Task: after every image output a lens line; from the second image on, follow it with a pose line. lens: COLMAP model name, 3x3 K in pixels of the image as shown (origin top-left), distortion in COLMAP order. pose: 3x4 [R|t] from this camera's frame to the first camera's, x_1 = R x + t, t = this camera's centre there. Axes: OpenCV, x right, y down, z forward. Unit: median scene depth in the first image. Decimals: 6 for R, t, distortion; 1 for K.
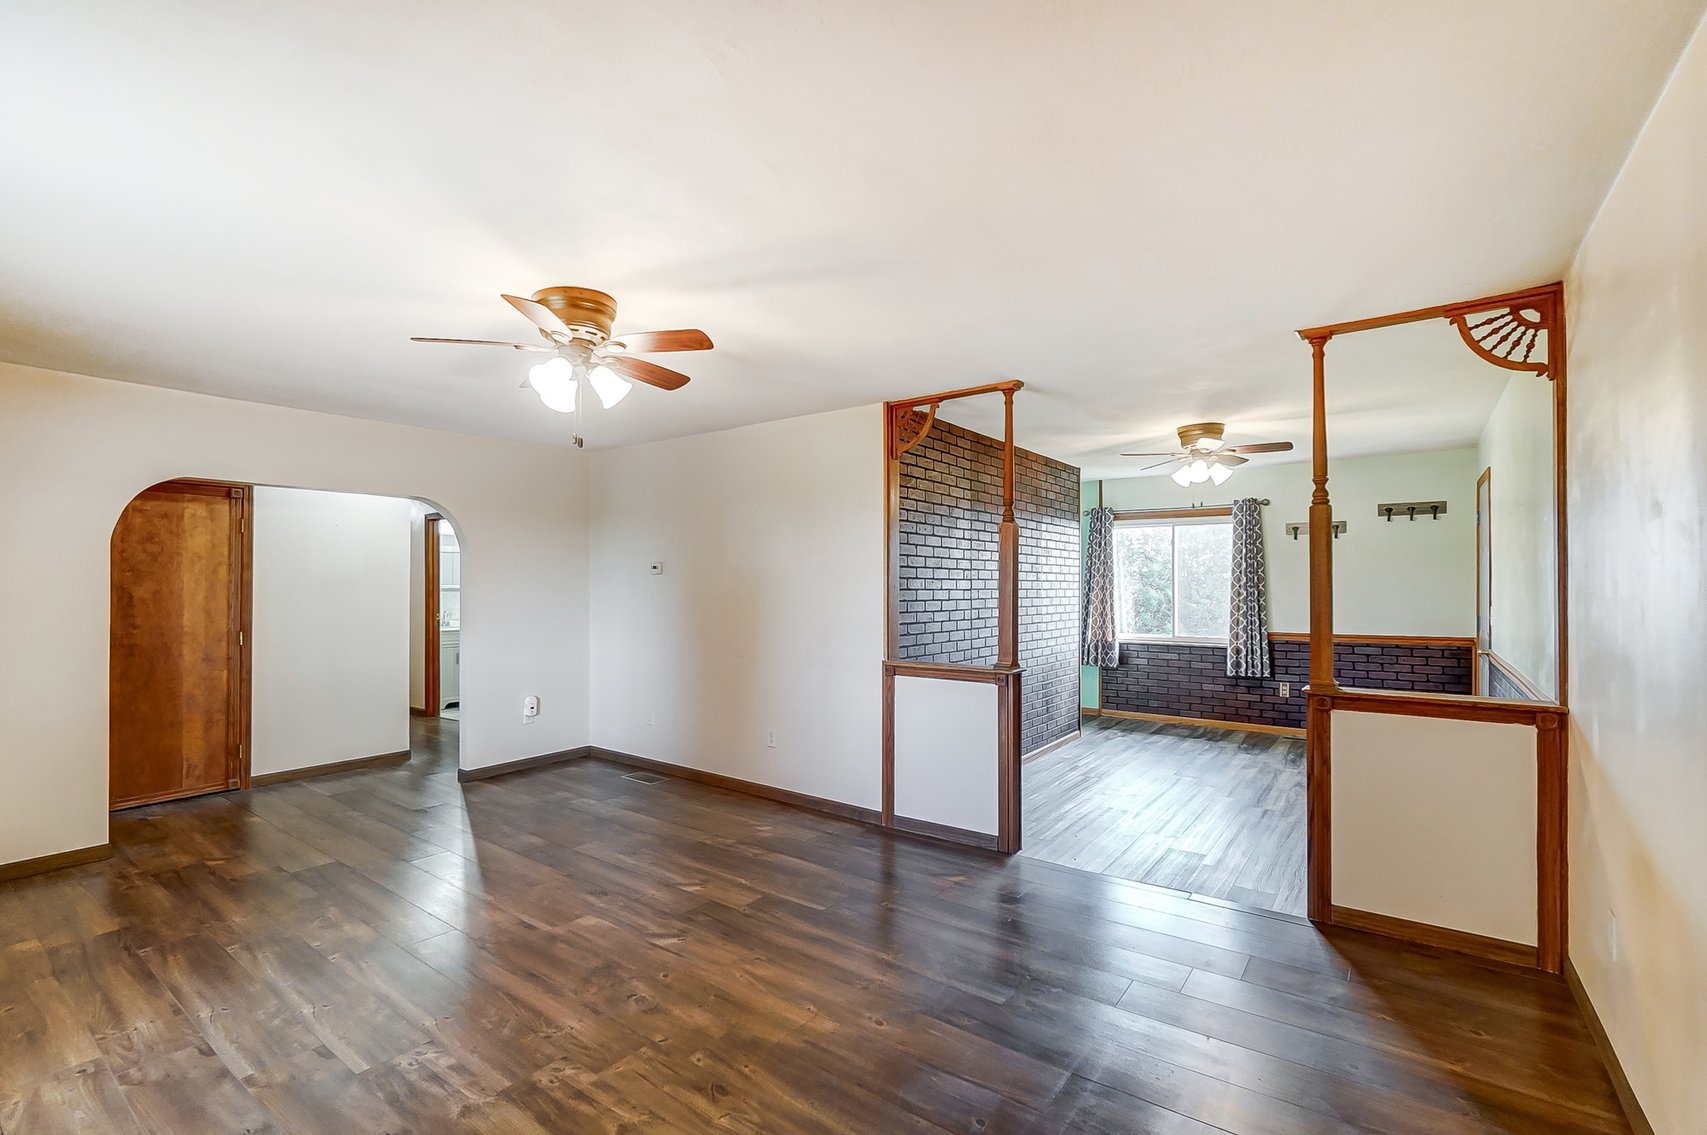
lens RADIAL K [[763.6, 0, 843.6], [0, 763.6, 562.3], [0, 0, 1]] dist [-0.027919, 0.013452]
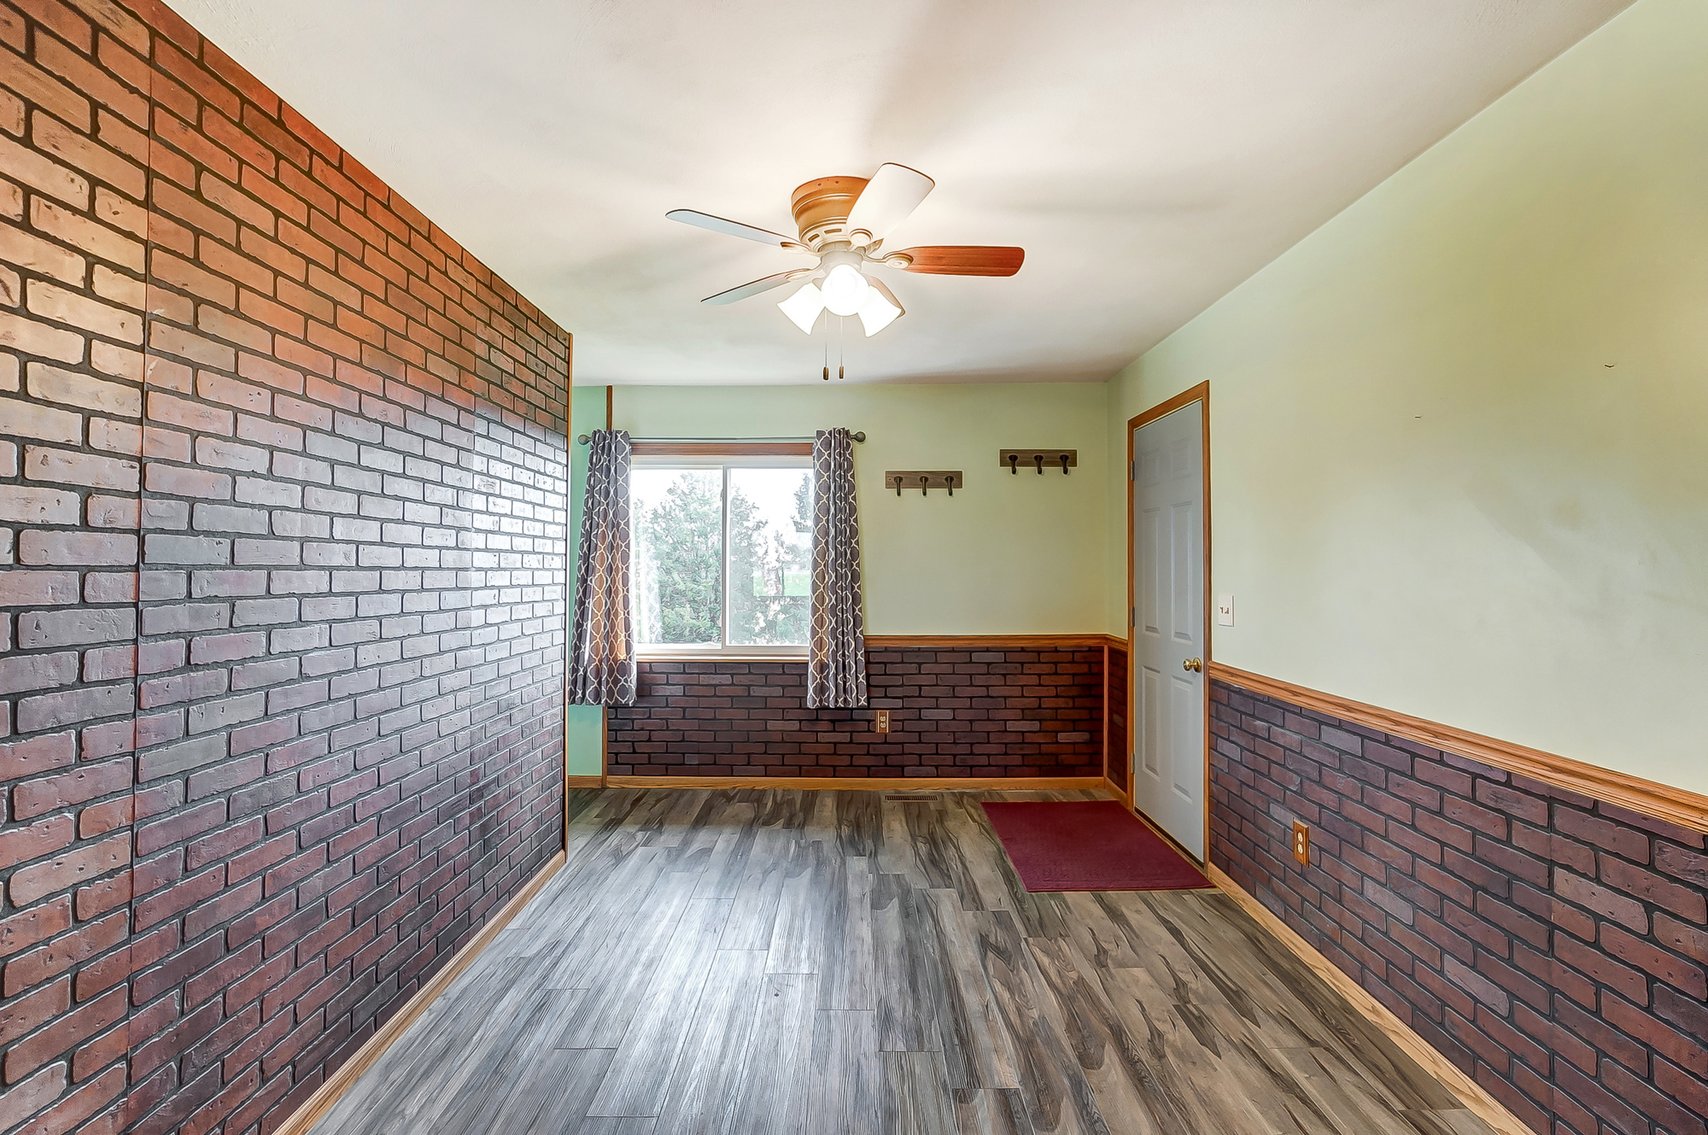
lens RADIAL K [[764.1, 0, 844.1], [0, 764.1, 562.3], [0, 0, 1]] dist [-0.027919, 0.013452]
pose [[0.809014, 0.004860, 0.587769, 0.176624], [-0.018206, 0.999693, 0.016793, 0.020340], [-0.587507, -0.024286, 0.808854, 0.526096]]
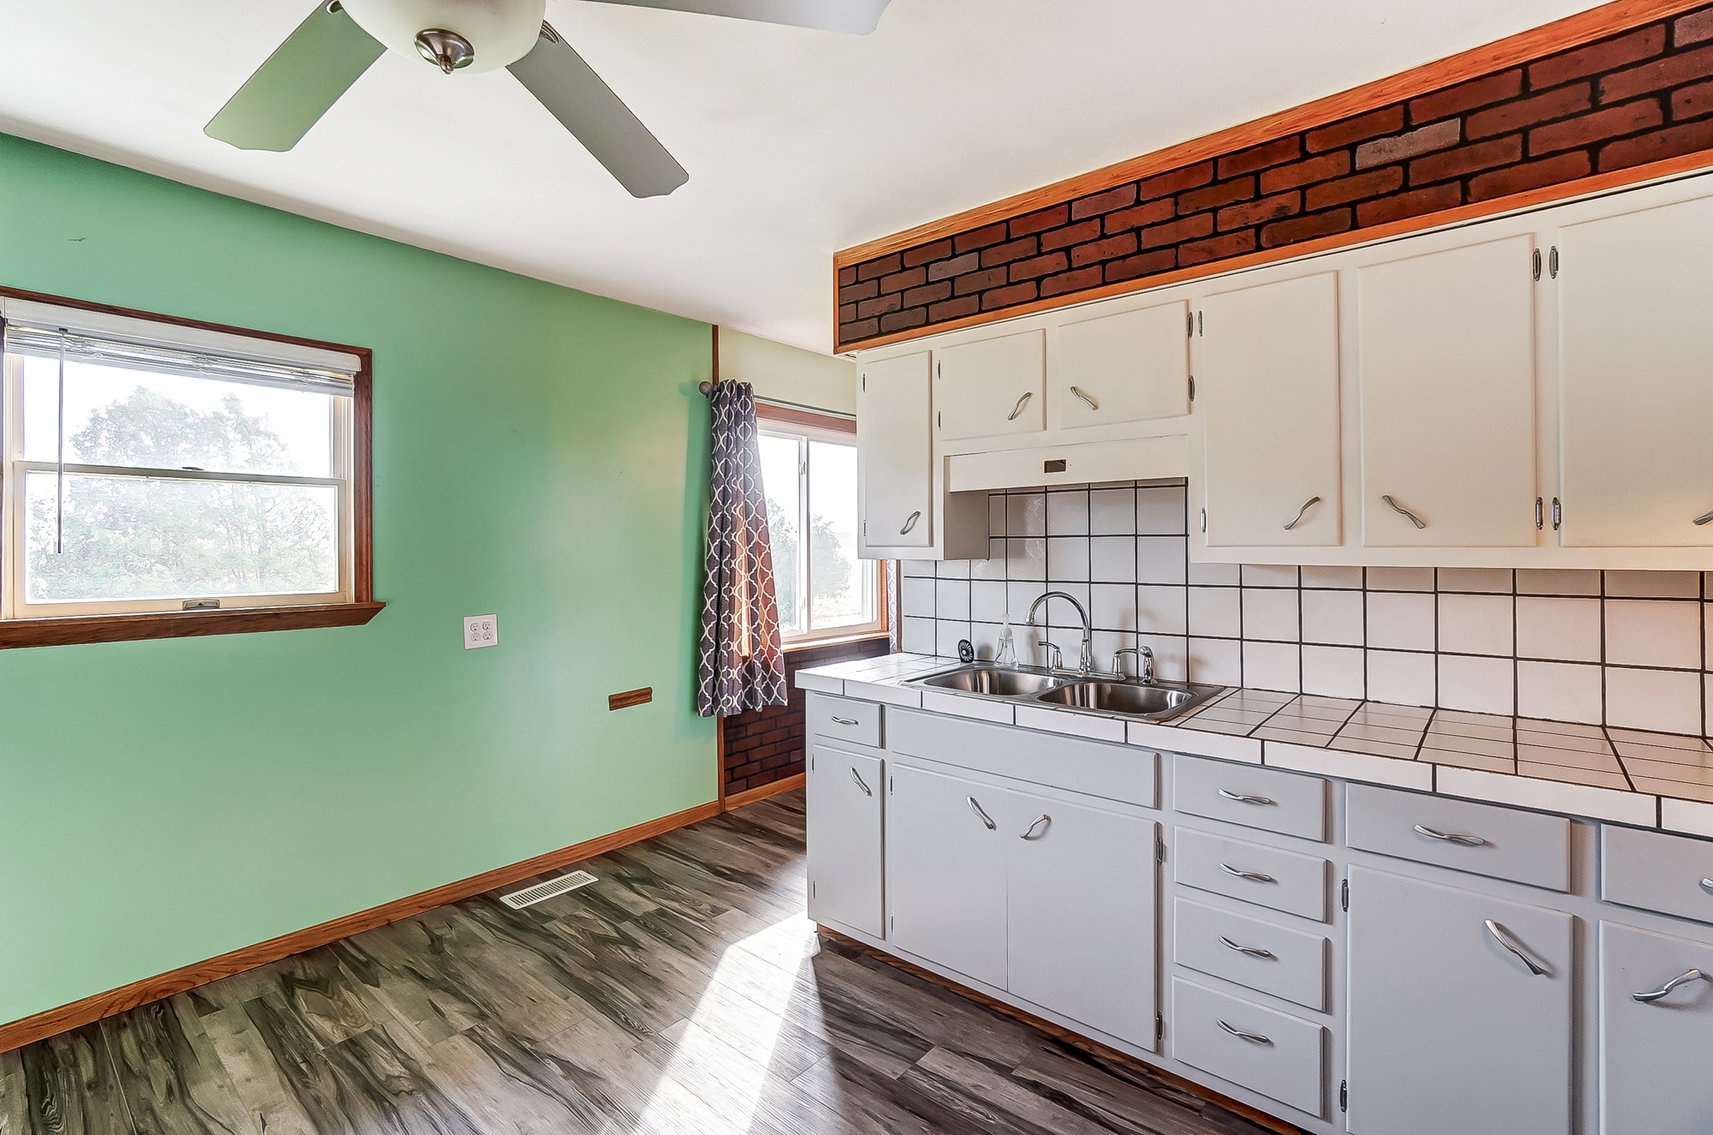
lens RADIAL K [[781.4, 0, 826.6], [0, 781.4, 545.7], [0, 0, 1]] dist [-0.031185, 0.013906]
pose [[0.093214, 0.001565, 0.995645, -0.184719], [-0.025245, 0.999681, 0.000792, 0.037249], [-0.995326, -0.025209, 0.093224, 1.102927]]
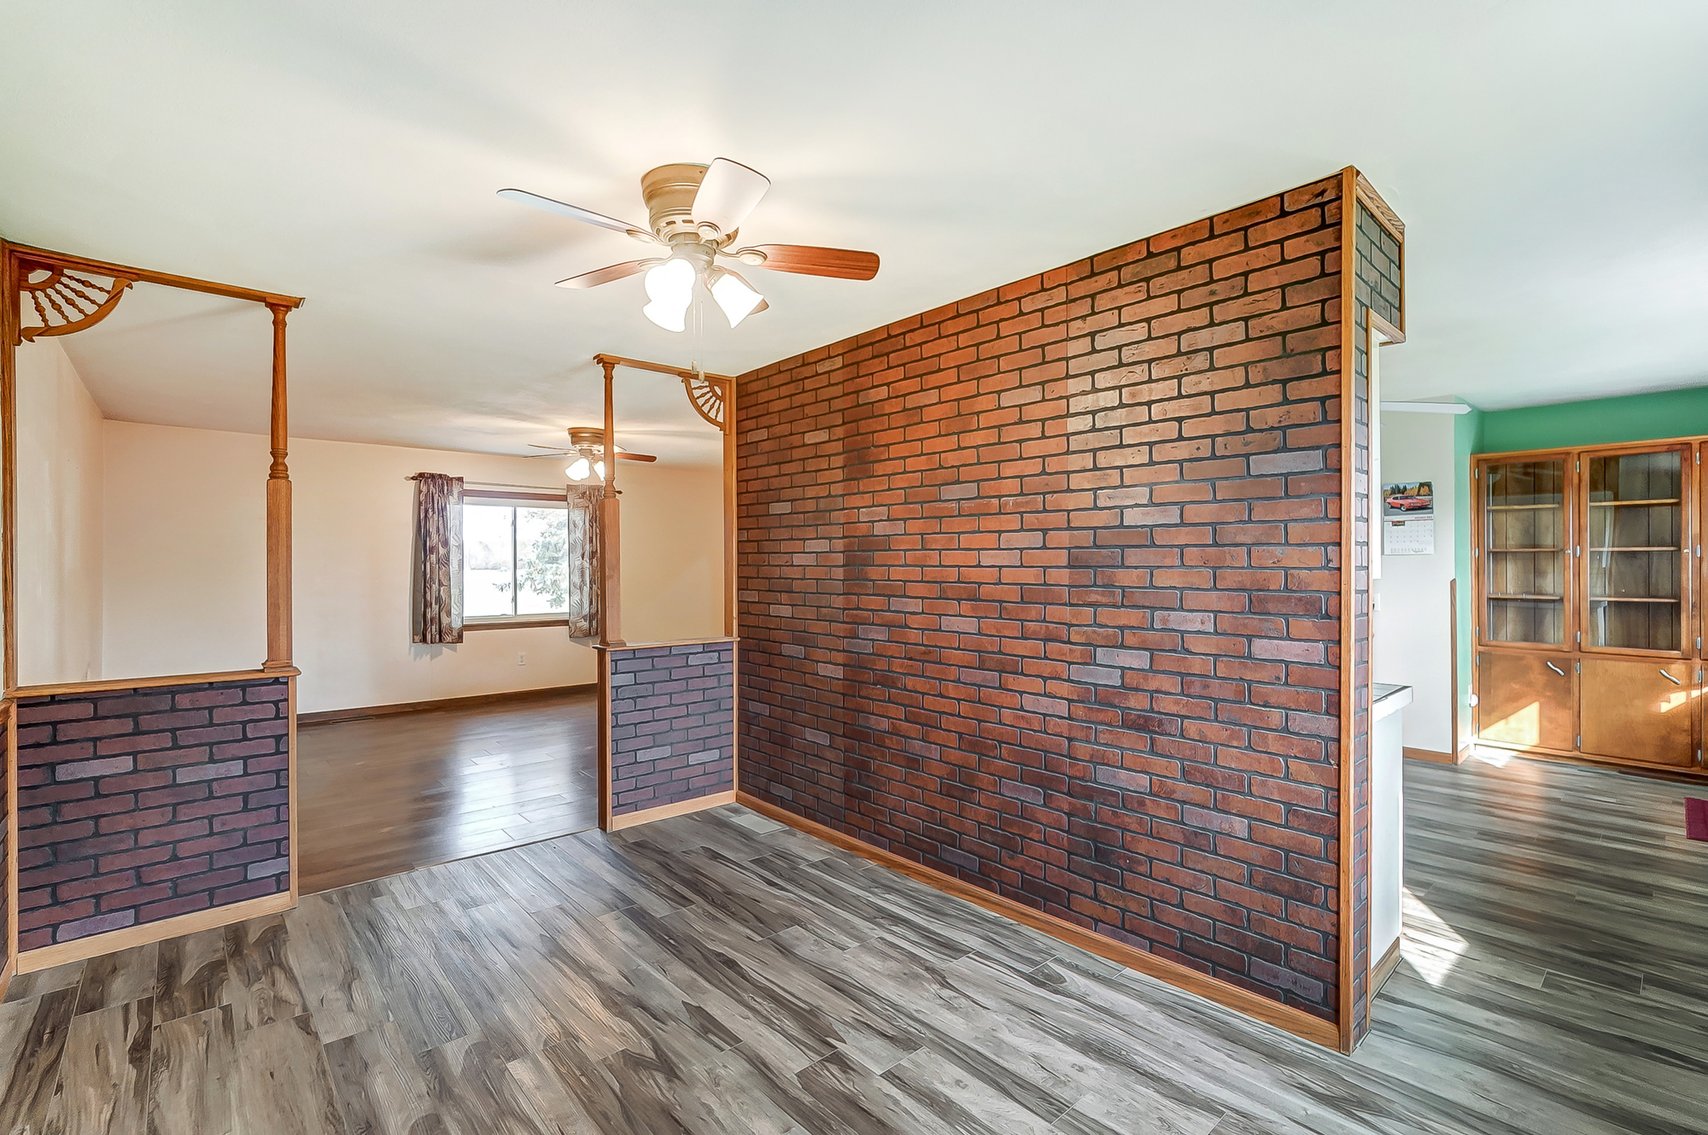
lens RADIAL K [[764.1, 0, 844.1], [0, 764.1, 562.3], [0, 0, 1]] dist [-0.027919, 0.013452]
pose [[-0.208674, 0.001975, -0.977983, 0.698626], [0.036153, 0.999330, -0.005696, 0.029995], [0.977317, -0.036546, -0.208605, 0.943028]]
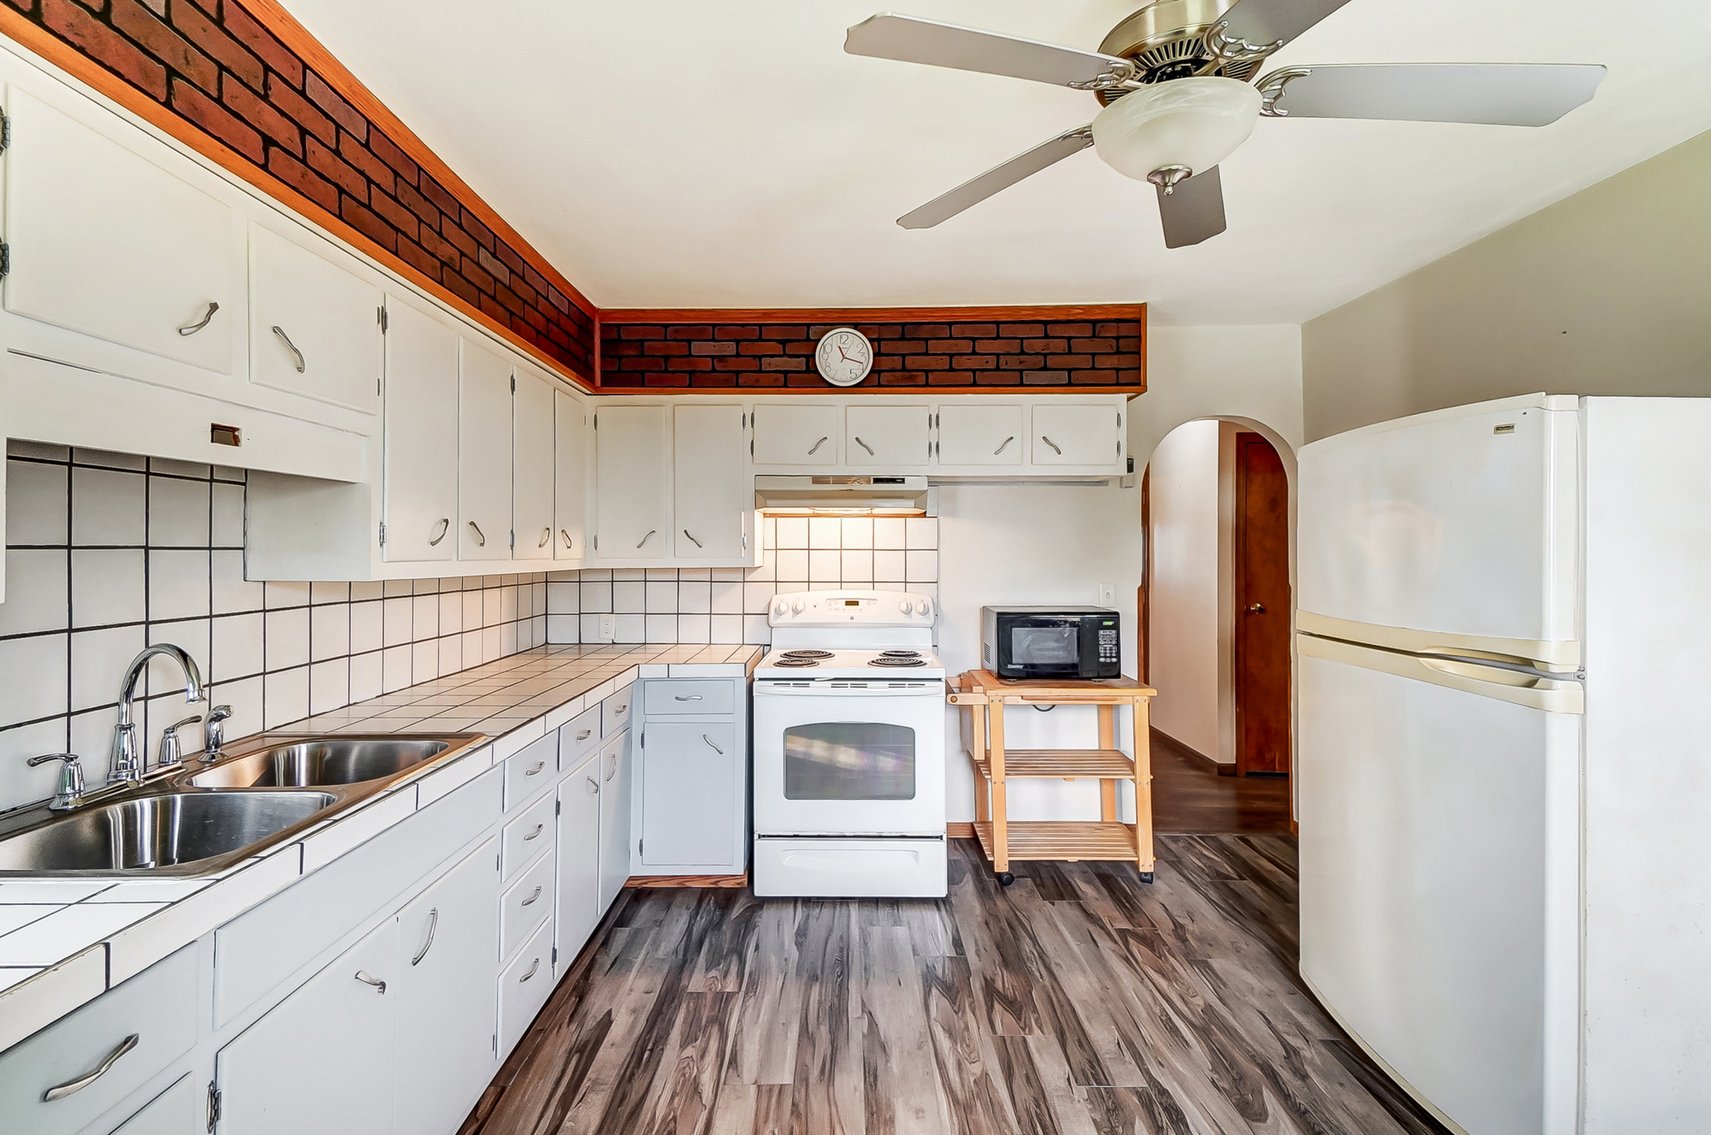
lens RADIAL K [[751.4, 0, 857.3], [0, 751.4, 547.6], [0, 0, 1]] dist [0.036221, -0.016013]
pose [[-0.801386, 0.000154, -0.598147, 0.184172], [0.020049, 0.999445, -0.026604, 0.039812], [0.597811, -0.033312, -0.800944, 1.322449]]
